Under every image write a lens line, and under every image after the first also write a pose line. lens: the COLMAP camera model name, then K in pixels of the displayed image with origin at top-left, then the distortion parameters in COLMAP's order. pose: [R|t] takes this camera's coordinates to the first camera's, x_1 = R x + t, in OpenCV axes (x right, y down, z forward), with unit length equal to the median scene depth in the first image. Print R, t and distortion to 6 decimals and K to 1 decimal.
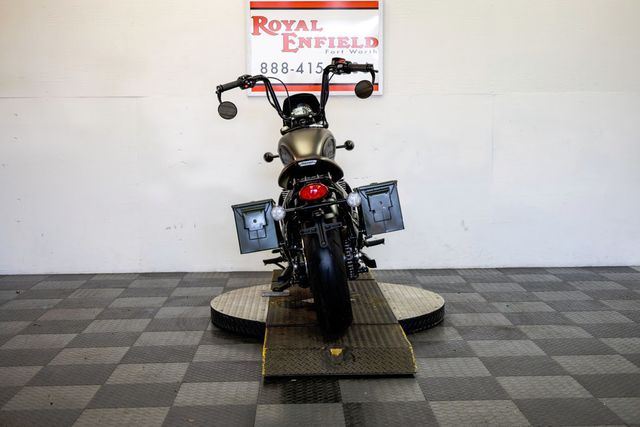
lens RADIAL K [[920.8, 0, 321.6], [0, 920.8, 211.4], [0, 0, 1]] dist [0.028567, 0.084409]
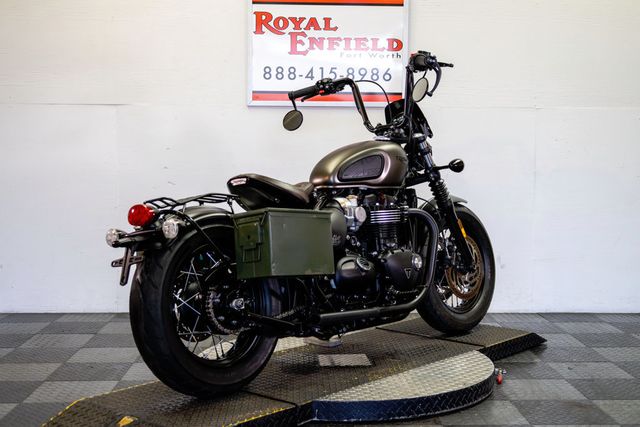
lens RADIAL K [[884.5, 0, 320.0], [0, 884.5, 213.5], [0, 0, 1]] dist [0.005672, -0.013902]
pose [[0.999882, 0.015378, 0.000217, -0.012659], [-0.015368, 0.999587, -0.024295, -0.007546], [-0.000590, 0.024288, 0.999705, 0.193774]]
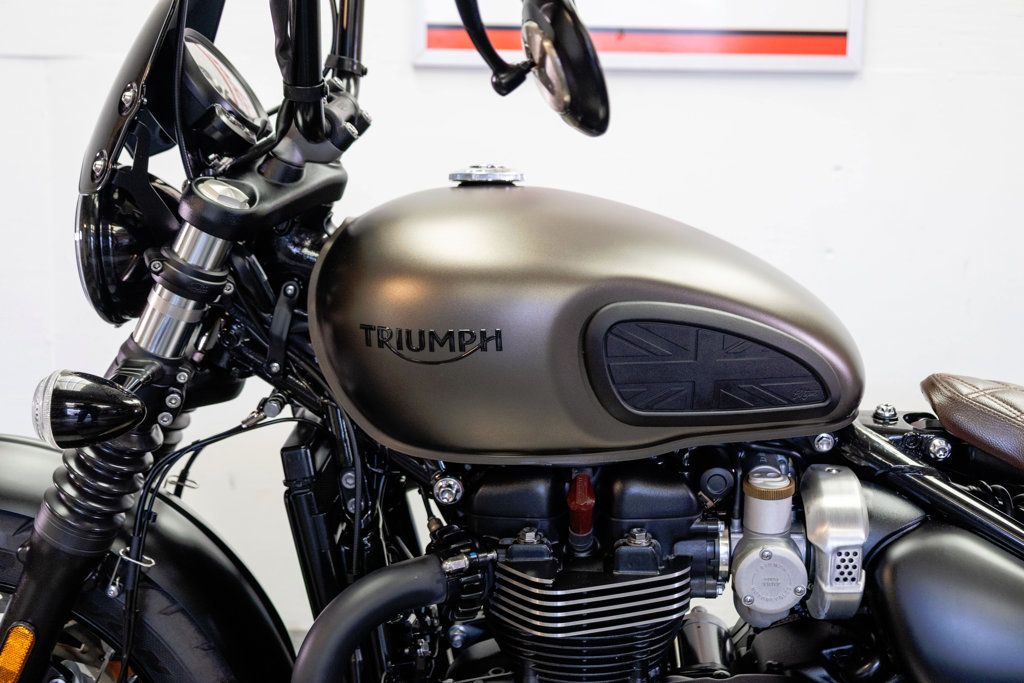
lens RADIAL K [[1422.6, 0, 512.0], [0, 1422.6, 341.5], [0, 0, 1]] dist [0.018599, -0.001737]
pose [[0.999188, 0.029683, -0.027247, -0.033365], [-0.028696, 0.998942, 0.035941, -0.052844], [0.028285, -0.035130, 0.998982, 0.540908]]
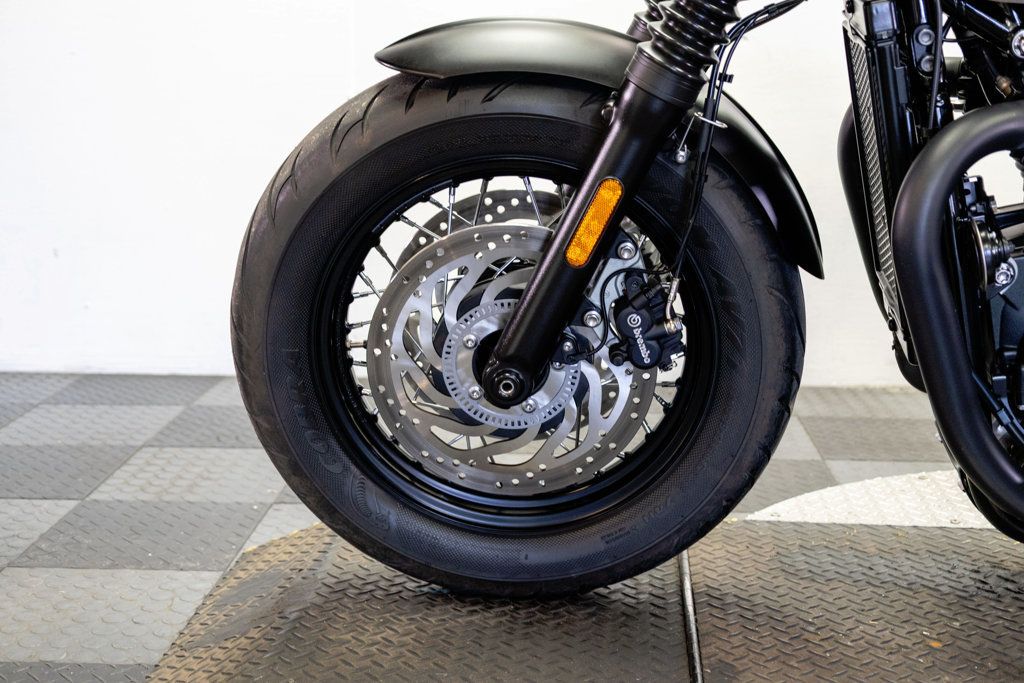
lens RADIAL K [[1422.1, 0, 506.6], [0, 1422.1, 346.9], [0, 0, 1]] dist [0.015899, 0.025699]
pose [[0.995628, 0.029670, -0.088569, -0.105907], [-0.020172, 0.994132, 0.106278, 0.001500], [0.091202, -0.104027, 0.990384, 0.525621]]
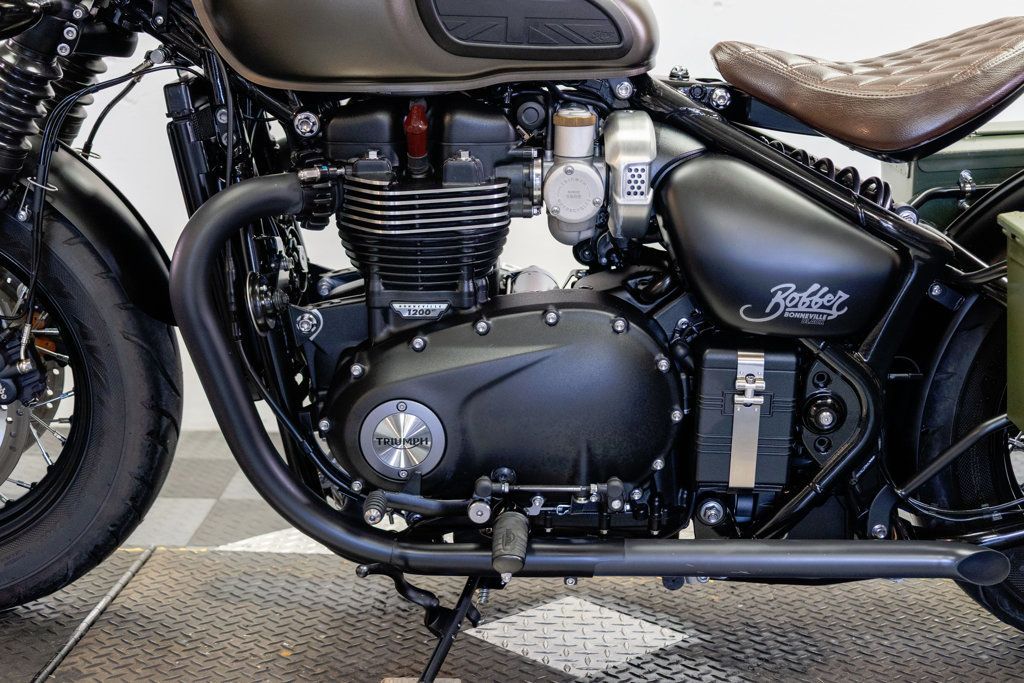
lens RADIAL K [[1422.1, 0, 506.6], [0, 1422.1, 346.9], [0, 0, 1]] dist [0.015899, 0.025699]
pose [[0.999326, 0.036715, 0.000647, -0.011471], [-0.036689, 0.997567, 0.059284, 0.000069], [0.001532, -0.059268, 0.998241, 0.498576]]
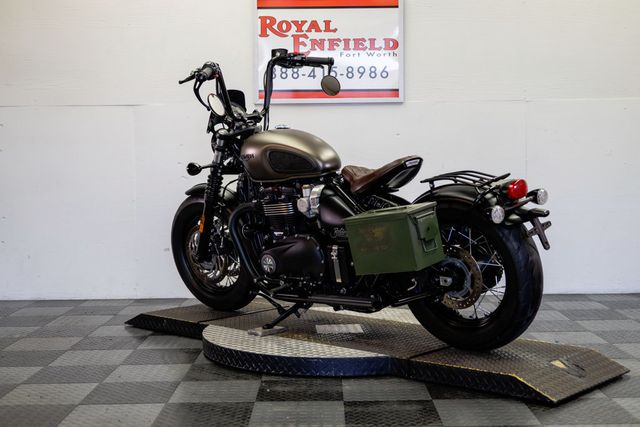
lens RADIAL K [[888.8, 0, 316.6], [0, 888.8, 216.9], [0, 0, 1]] dist [0.015899, 0.025699]
pose [[0.999386, -0.000786, -0.035022, 0.011823], [-0.000395, 0.999431, -0.033715, 0.015866], [0.035029, 0.033708, 0.998818, 0.133872]]
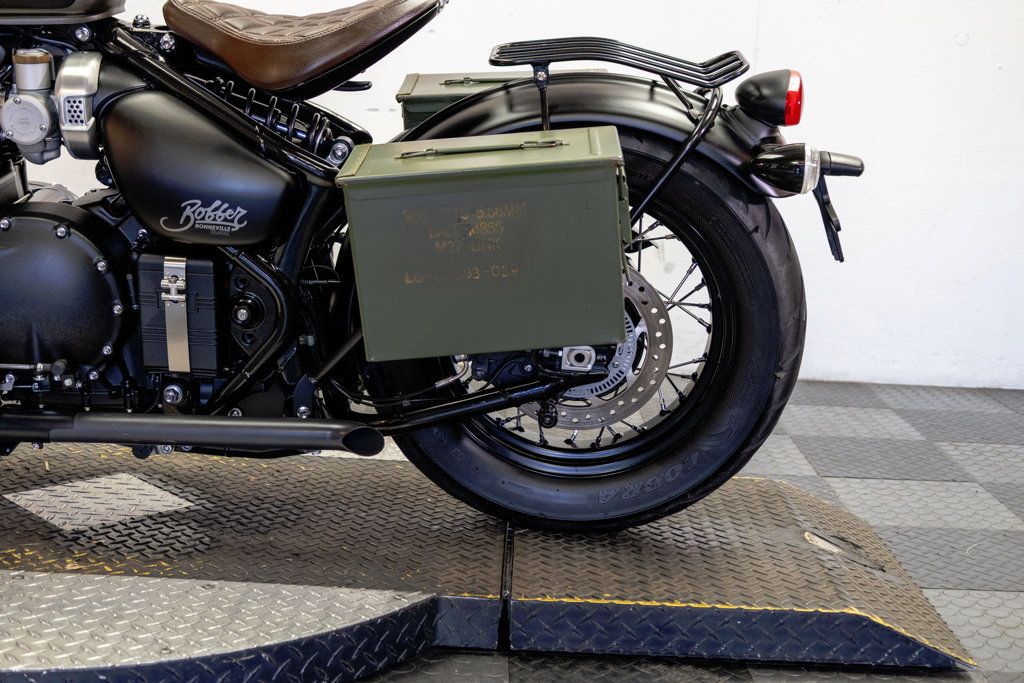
lens RADIAL K [[1422.1, 0, 506.6], [0, 1422.1, 346.9], [0, 0, 1]] dist [0.015899, 0.025699]
pose [[0.998037, 0.061370, -0.012492, 0.105238], [-0.059904, 0.993631, 0.095443, 0.000215], [0.018270, -0.094508, 0.995356, 0.450006]]
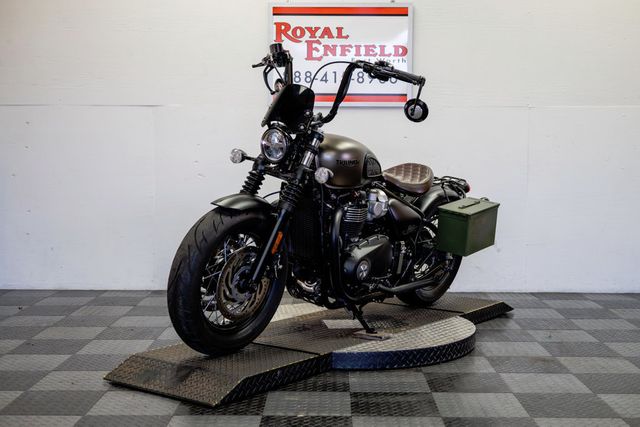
lens RADIAL K [[888.8, 0, 316.6], [0, 888.8, 216.9], [0, 0, 1]] dist [0.015899, 0.025699]
pose [[0.998946, 0.016213, -0.042934, 0.010541], [-0.017086, 0.999653, -0.020038, 0.006589], [0.042594, 0.020750, 0.998877, 0.090841]]
